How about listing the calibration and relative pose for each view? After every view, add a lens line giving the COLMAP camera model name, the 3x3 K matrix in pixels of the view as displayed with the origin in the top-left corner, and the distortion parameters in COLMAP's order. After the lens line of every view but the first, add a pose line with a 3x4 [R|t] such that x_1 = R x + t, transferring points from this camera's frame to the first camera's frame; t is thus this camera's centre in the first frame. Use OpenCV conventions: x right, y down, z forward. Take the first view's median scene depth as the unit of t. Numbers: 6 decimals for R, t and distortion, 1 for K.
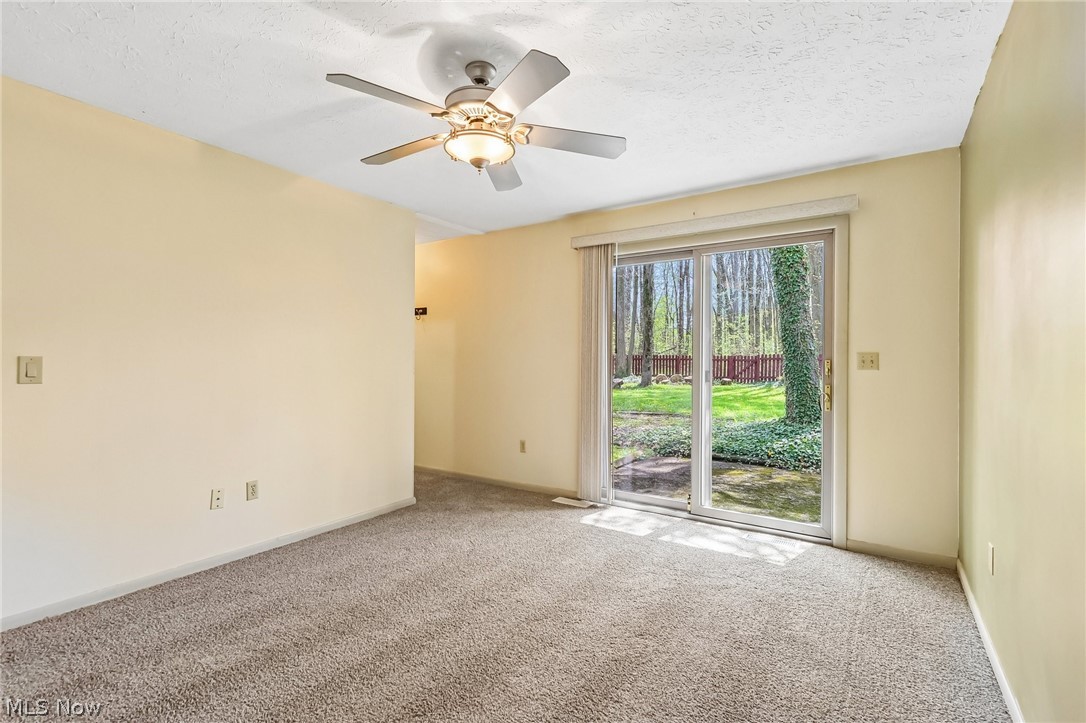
lens RADIAL K [[503.4, 0, 543.0], [0, 503.4, 361.5], [0, 0, 1]] dist [-0.000555, 0.000306]
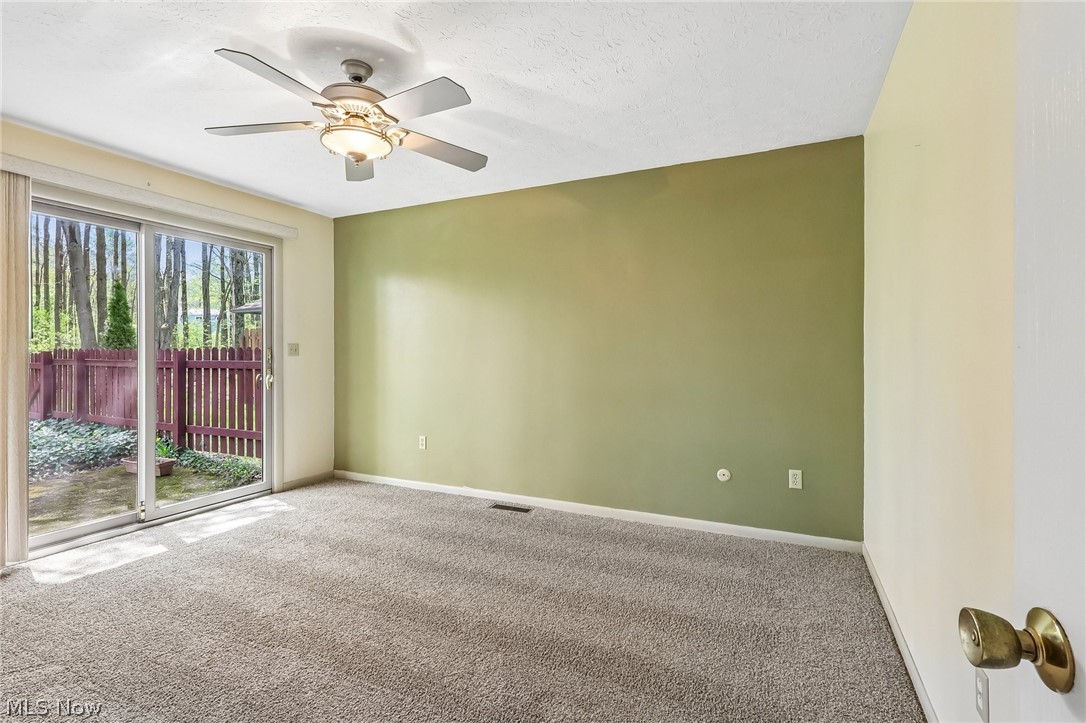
lens RADIAL K [[503.4, 0, 543.0], [0, 503.4, 361.5], [0, 0, 1]] dist [-0.000555, 0.000306]
pose [[-0.151888, -0.023337, 0.988122, -0.756940], [0.000593, 0.999719, 0.023702, -0.001233], [-0.988398, 0.004186, -0.151831, 0.487498]]
